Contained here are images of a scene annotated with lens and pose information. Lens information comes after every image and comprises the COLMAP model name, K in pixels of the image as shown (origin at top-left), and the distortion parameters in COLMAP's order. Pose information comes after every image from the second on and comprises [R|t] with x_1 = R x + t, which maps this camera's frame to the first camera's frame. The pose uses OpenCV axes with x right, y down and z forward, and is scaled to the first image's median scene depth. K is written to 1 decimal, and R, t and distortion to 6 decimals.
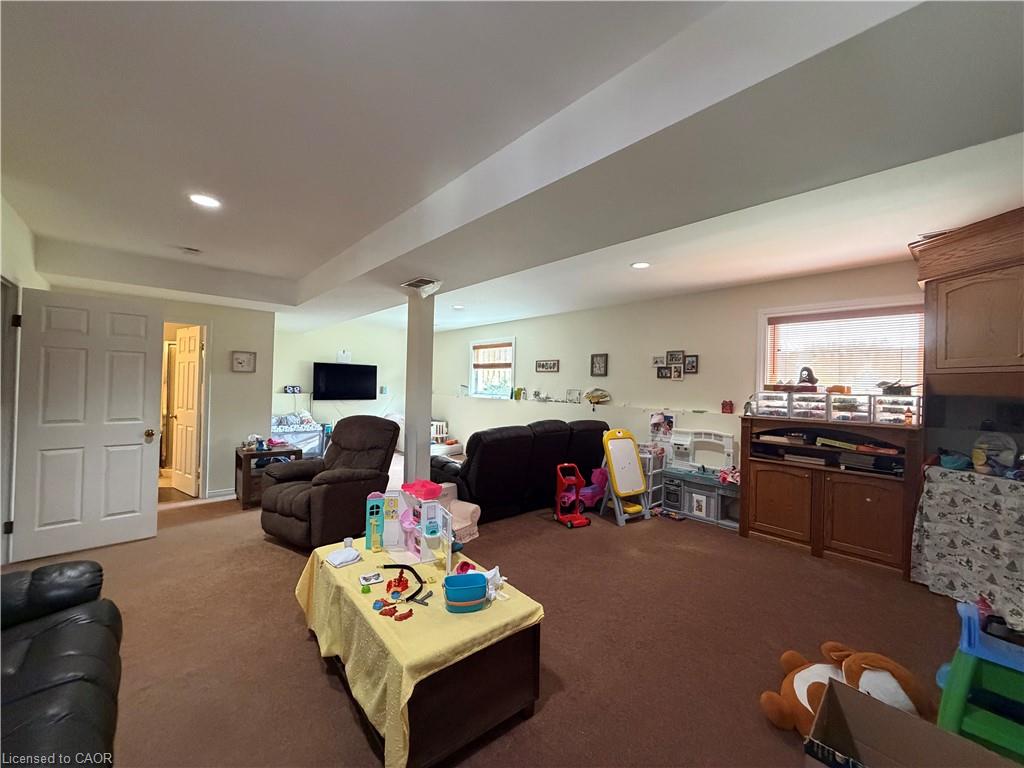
lens RADIAL K [[408.9, 0, 509.0], [0, 408.9, 382.9], [0, 0, 1]] dist [0.005022, -0.000257]
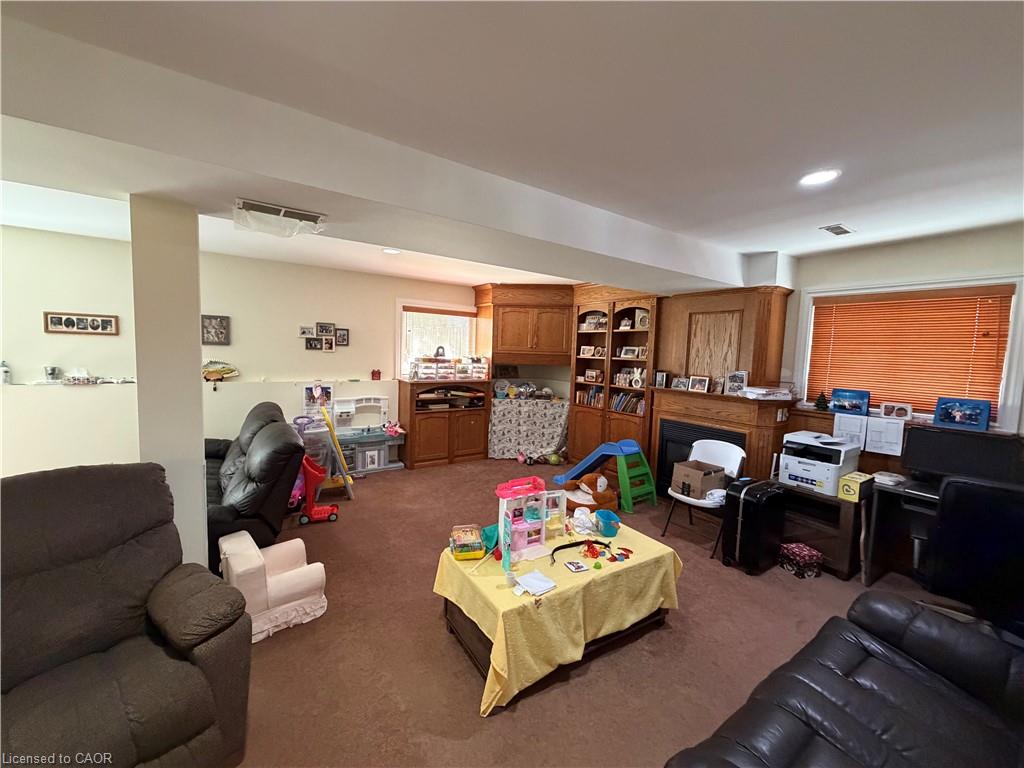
lens RADIAL K [[408.9, 0, 506.7], [0, 408.9, 382.2], [0, 0, 1]] dist [0.005022, -0.000257]
pose [[0.123717, -0.098127, 0.987454, -0.565892], [-0.033396, 0.994123, 0.102974, -0.052408], [-0.991755, -0.045717, 0.119712, 0.430286]]
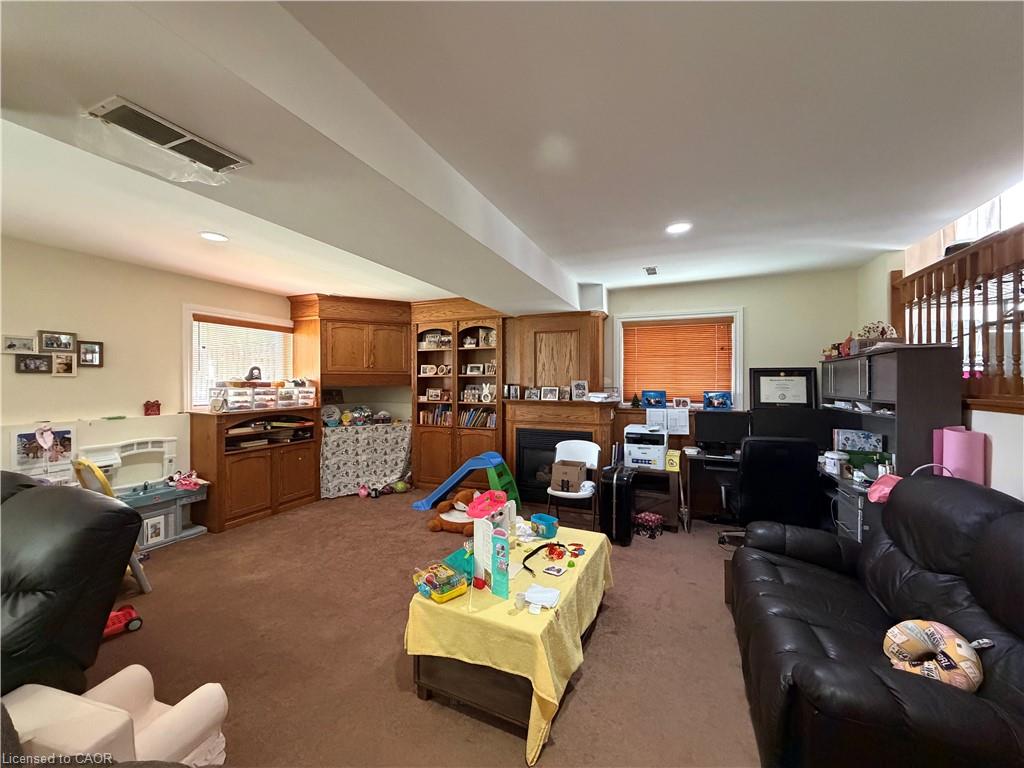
lens RADIAL K [[408.9, 0, 506.1], [0, 408.9, 383.3], [0, 0, 1]] dist [0.005022, -0.000257]
pose [[-0.424264, -0.028681, 0.905084, -0.508336], [-0.013430, 0.999588, 0.025380, -0.022525], [-0.905439, -0.001387, -0.424475, 0.635954]]
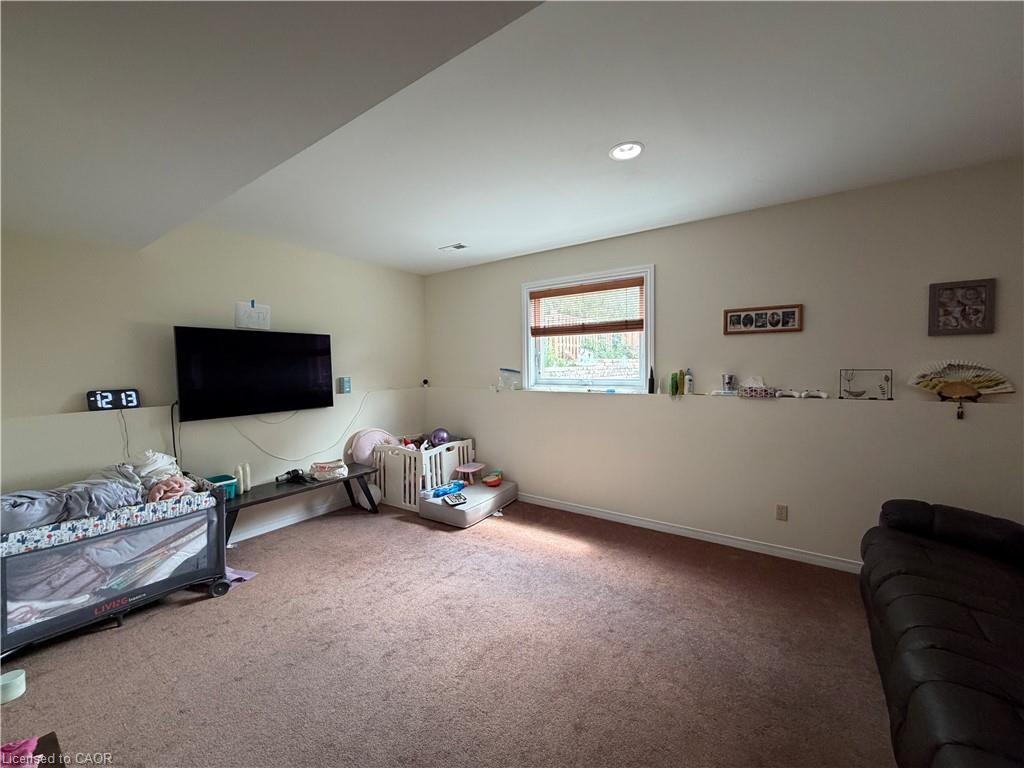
lens RADIAL K [[408.9, 0, 507.0], [0, 408.9, 380.9], [0, 0, 1]] dist [0.005022, -0.000257]
pose [[0.971981, -0.045836, 0.230546, -0.395777], [0.035487, 0.998176, 0.048840, -0.007612], [-0.232364, -0.039290, 0.971835, 0.822762]]
